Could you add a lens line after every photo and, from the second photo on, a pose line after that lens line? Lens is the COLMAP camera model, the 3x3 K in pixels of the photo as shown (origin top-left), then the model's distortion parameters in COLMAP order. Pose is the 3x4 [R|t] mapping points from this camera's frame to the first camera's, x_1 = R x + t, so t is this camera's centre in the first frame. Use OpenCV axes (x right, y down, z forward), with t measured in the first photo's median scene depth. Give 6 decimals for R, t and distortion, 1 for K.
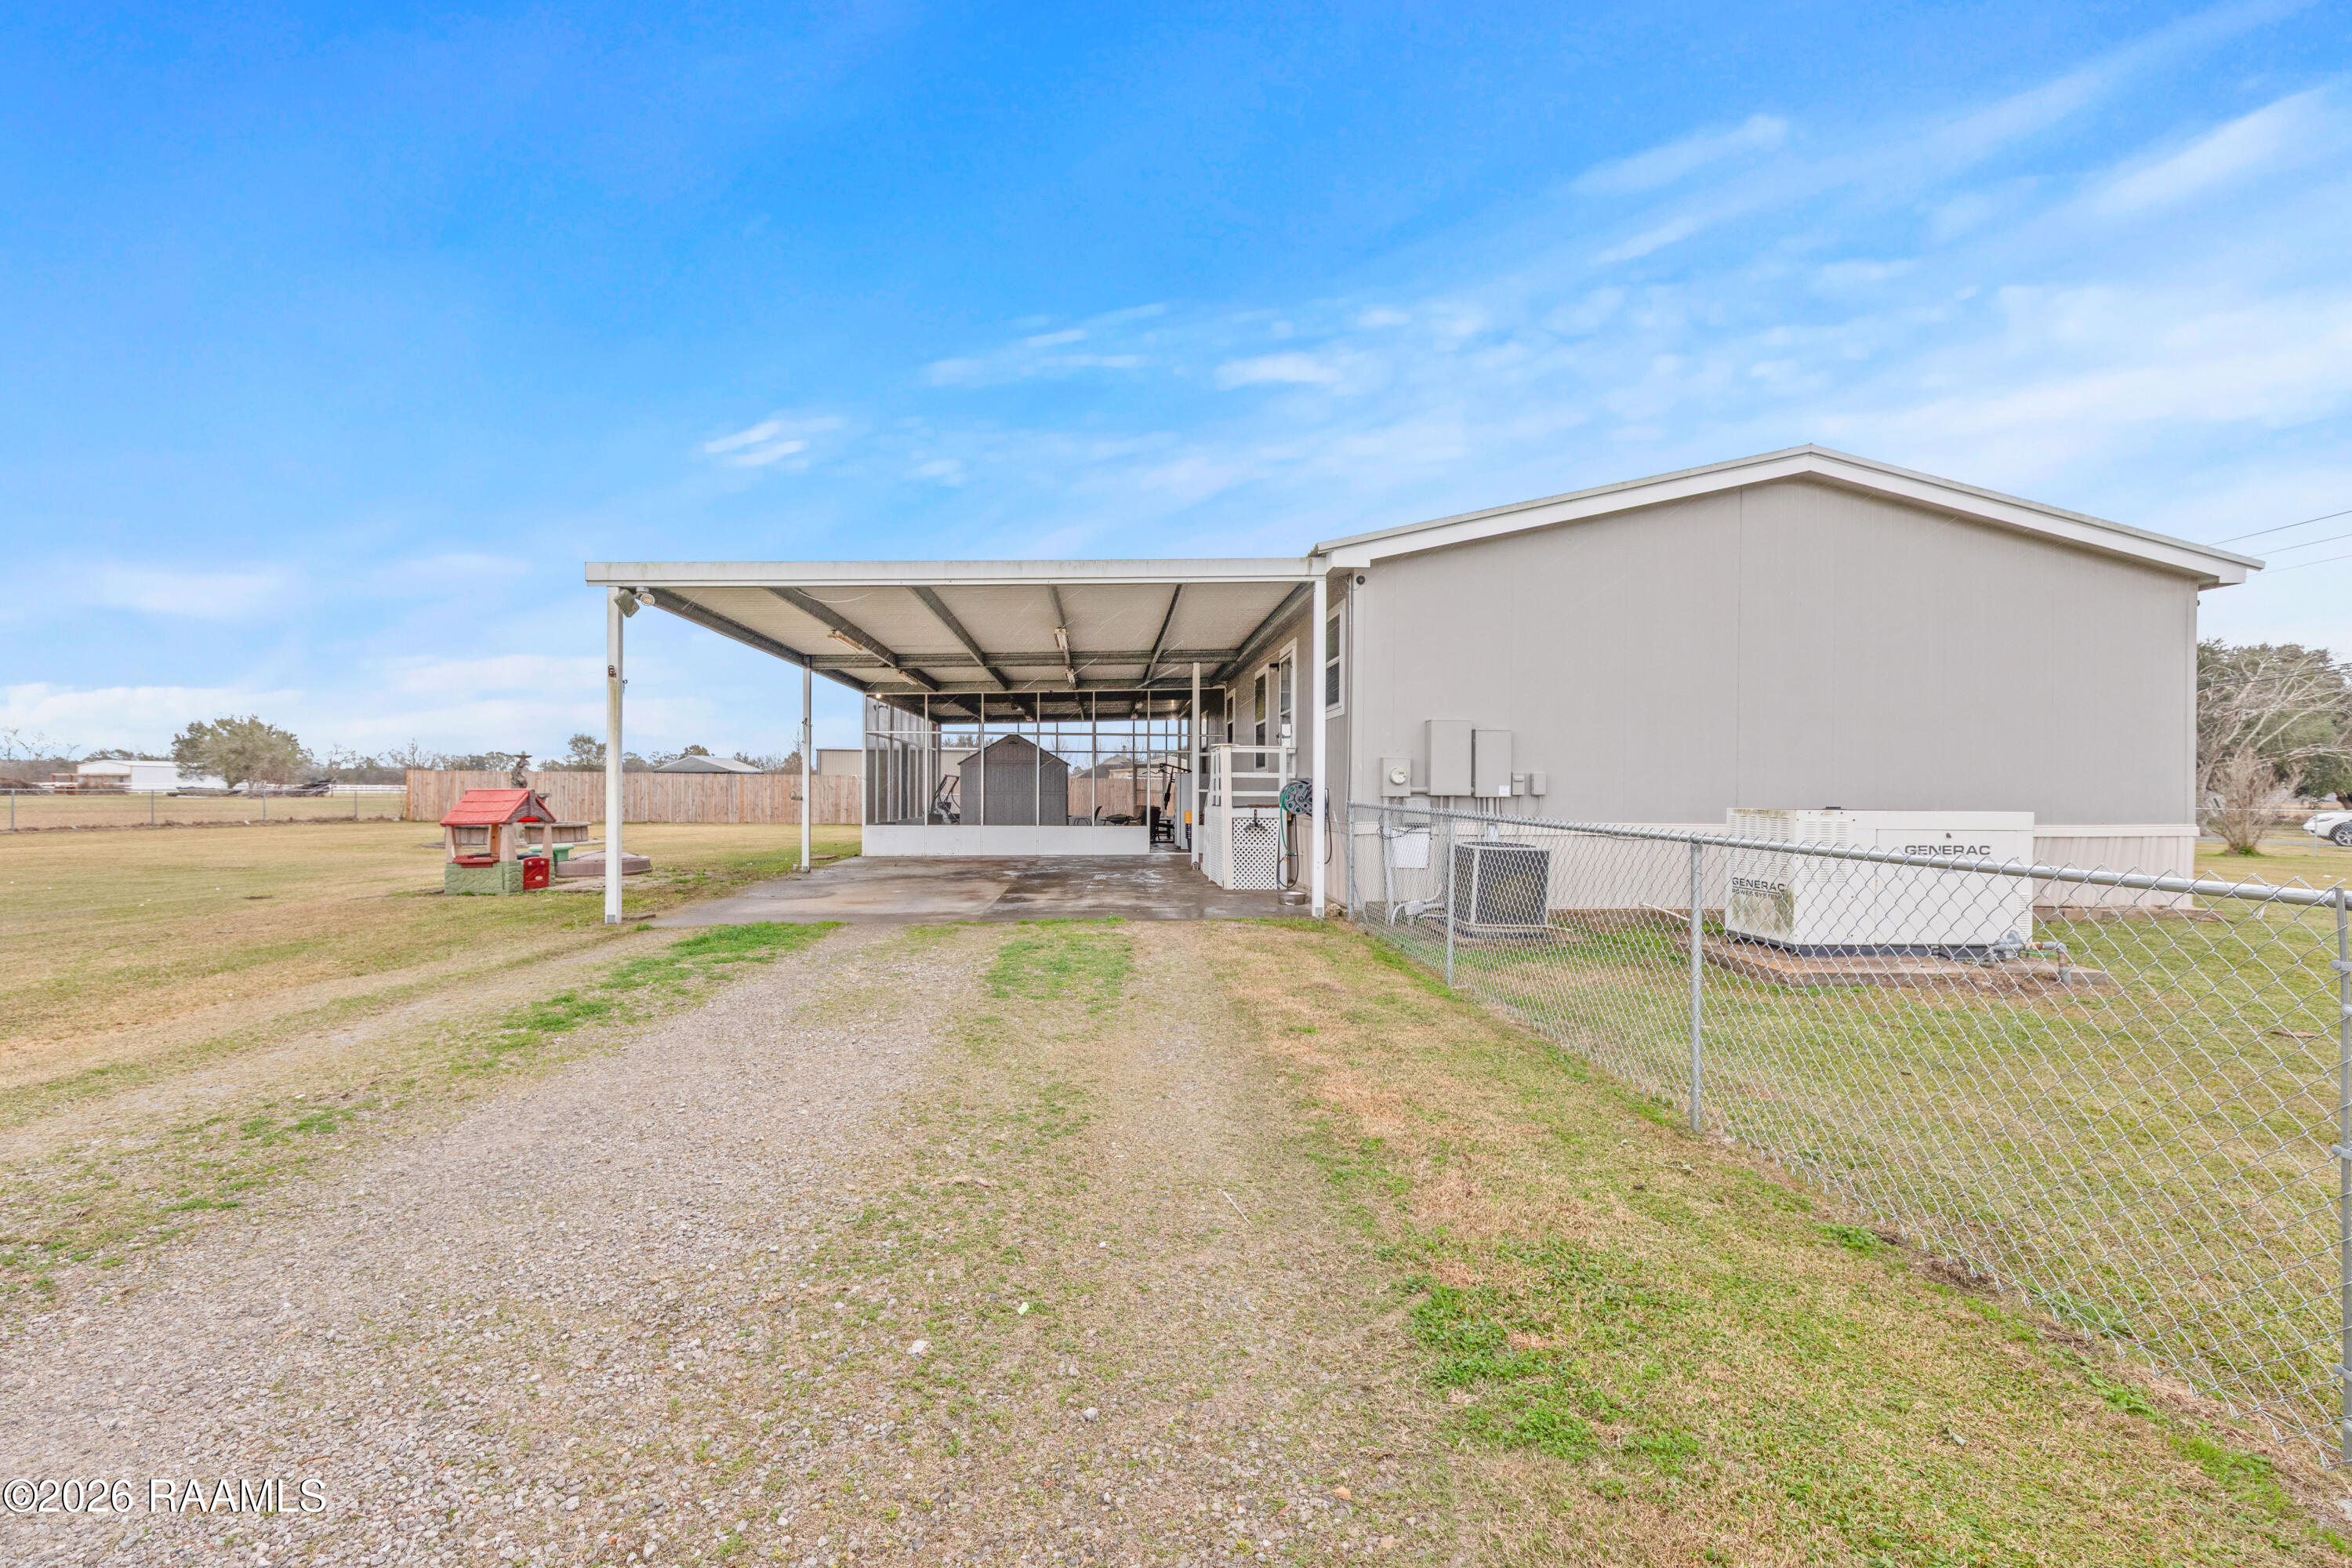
lens RADIAL K [[1013.2, 0, 1168.3], [0, 1013.2, 786.4], [0, 0, 1]] dist [0.002574, 0.000107]
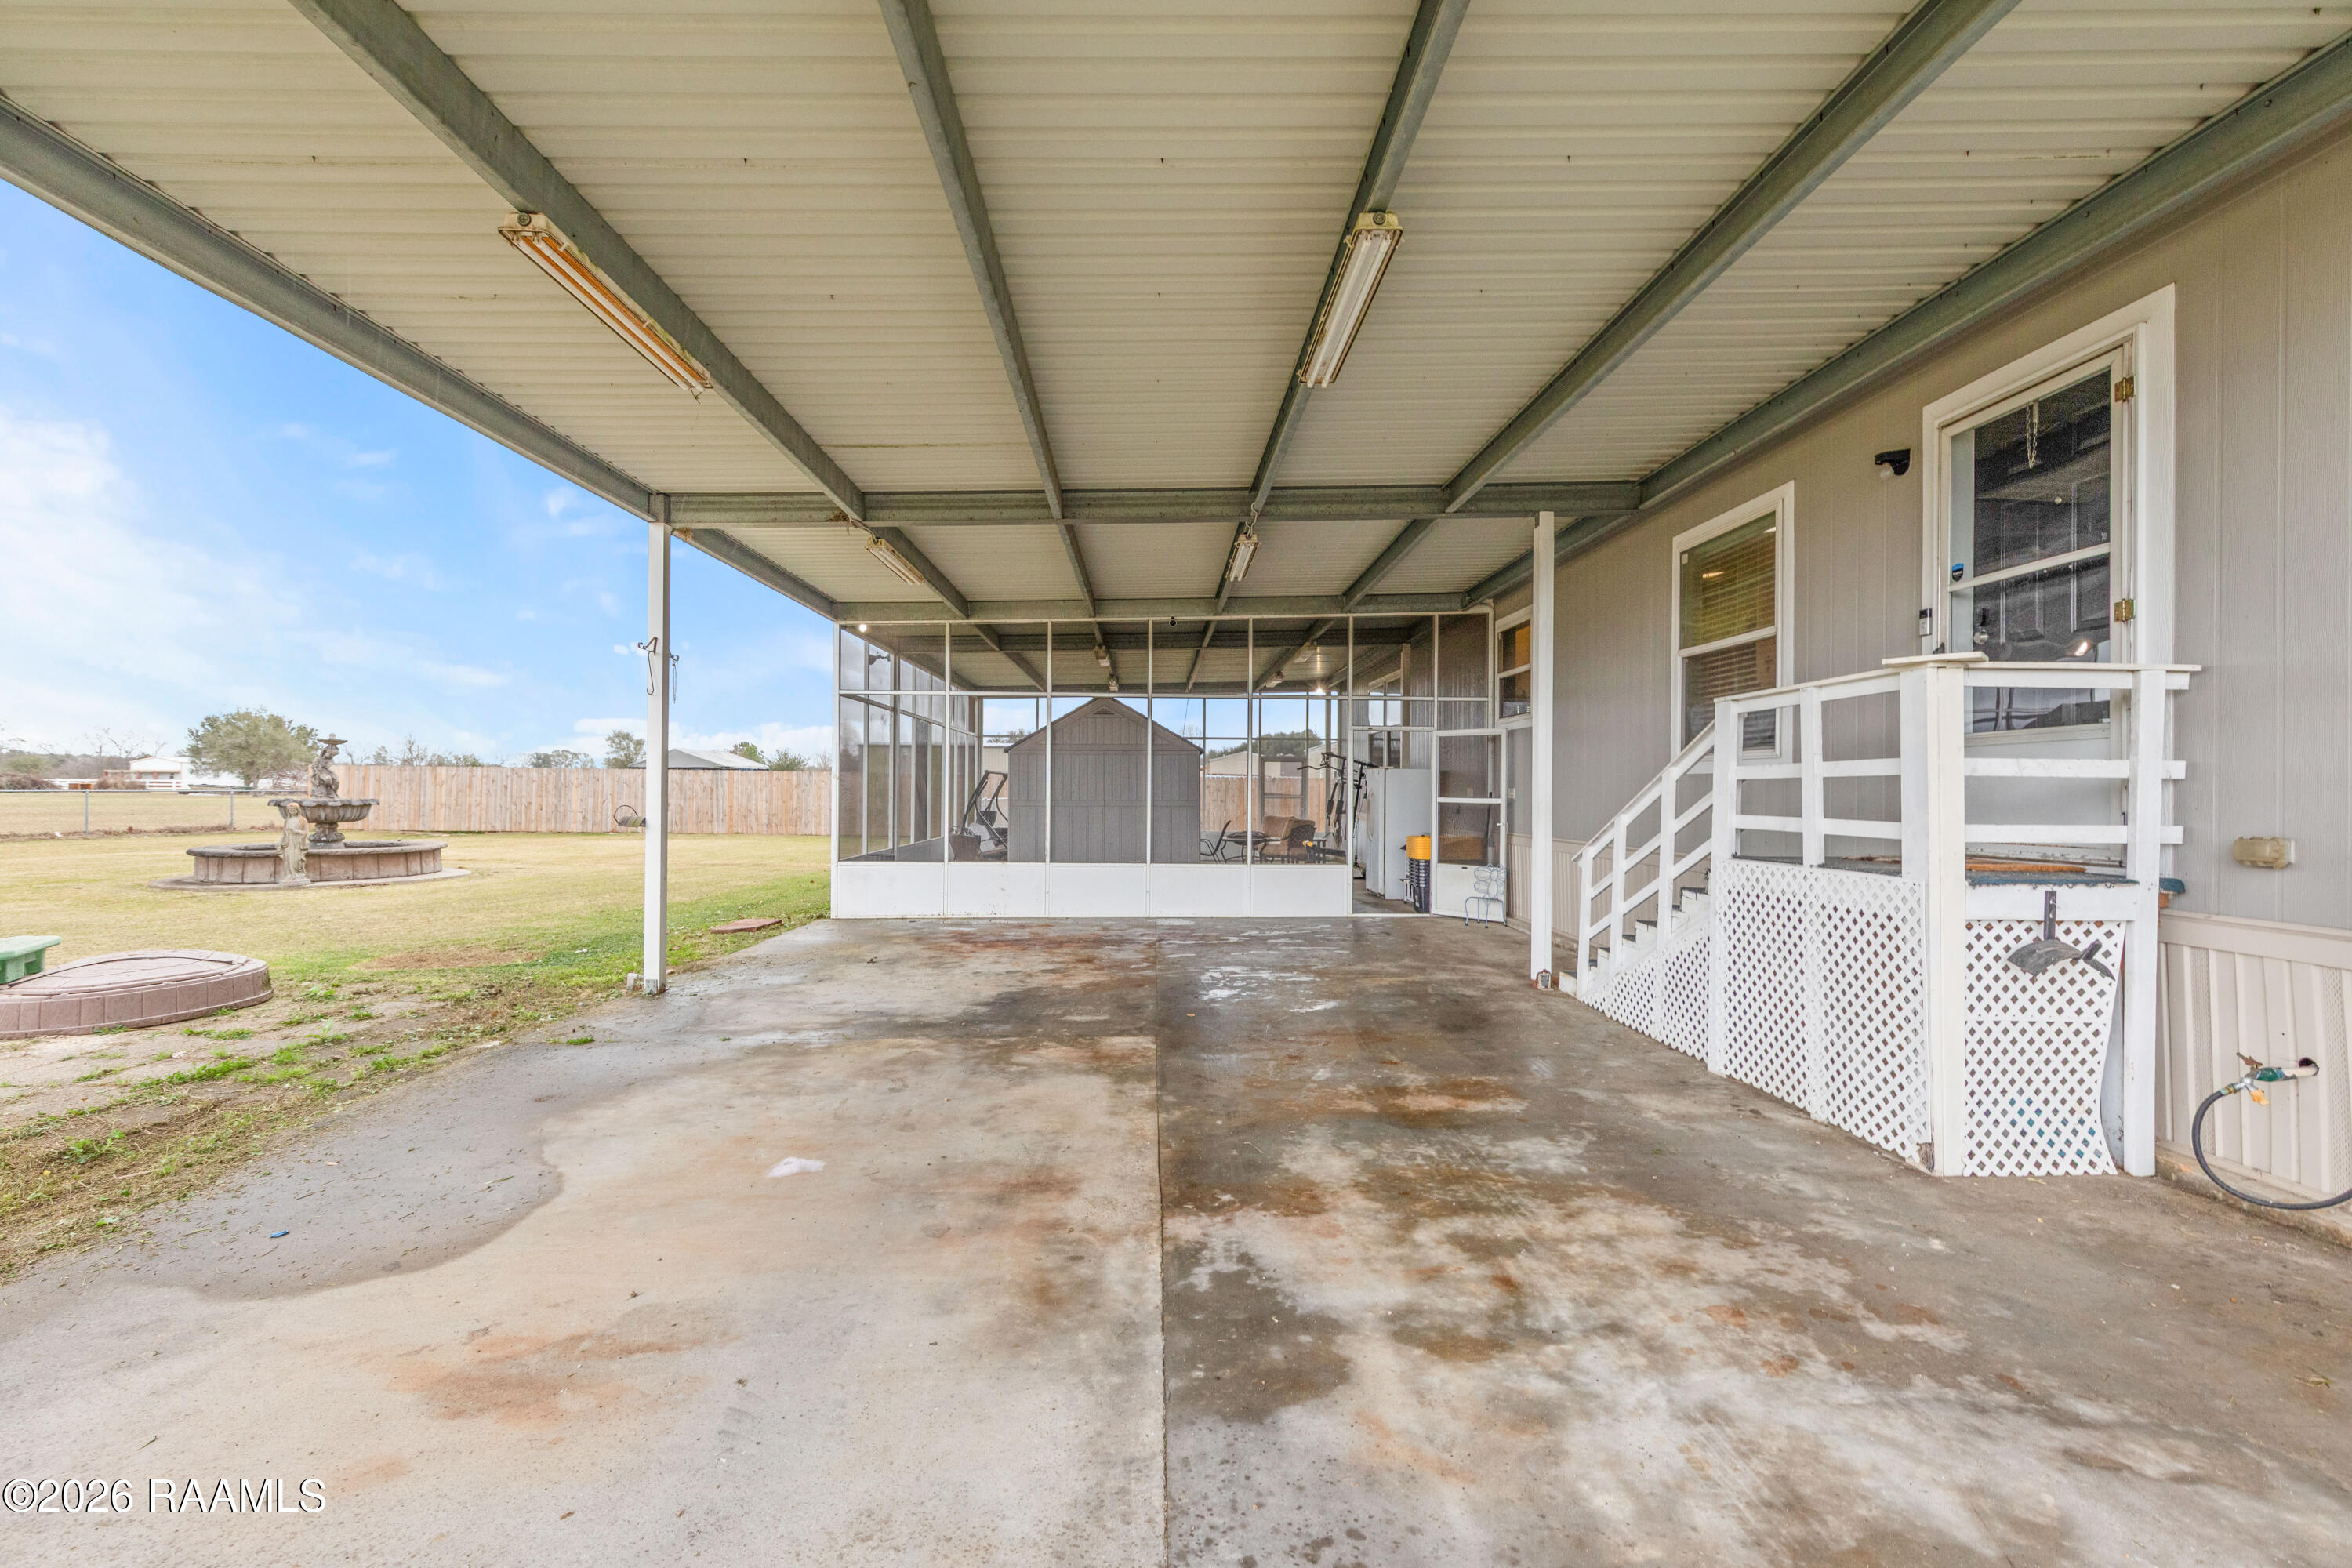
lens RADIAL K [[974.1, 0, 1174.9], [0, 974.1, 779.0], [0, 0, 1]] dist [-0.000695, 0.000001]
pose [[0.999363, 0.001678, -0.035641, -0.024314], [-0.001872, 0.999984, -0.005411, -0.001154], [0.035632, 0.005475, 0.999350, 0.123543]]
